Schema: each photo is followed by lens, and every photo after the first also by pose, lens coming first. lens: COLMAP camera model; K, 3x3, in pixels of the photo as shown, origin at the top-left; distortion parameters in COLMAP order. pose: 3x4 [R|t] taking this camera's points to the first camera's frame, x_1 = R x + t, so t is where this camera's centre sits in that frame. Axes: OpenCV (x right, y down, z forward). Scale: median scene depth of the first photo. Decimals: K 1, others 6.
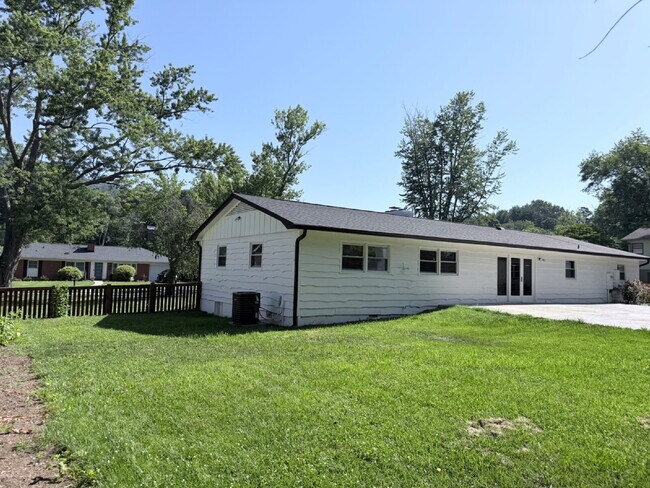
lens RADIAL K [[460.3, 0, 317.4], [0, 460.3, 245.0], [0, 0, 1]] dist [0.114964, -0.144099]
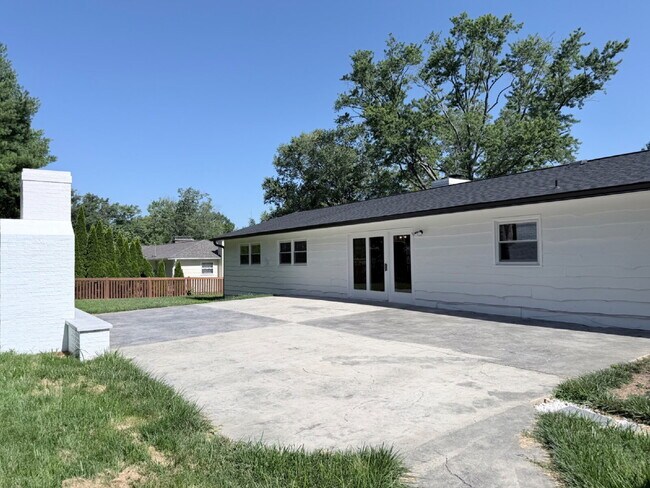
lens RADIAL K [[460.3, 0, 317.4], [0, 460.3, 245.0], [0, 0, 1]] dist [0.114964, -0.144099]
pose [[0.035820, -0.069433, -0.996943, 1.266175], [0.069365, 0.995350, -0.066830, 0.091003], [0.996948, -0.066759, 0.040469, 1.013140]]
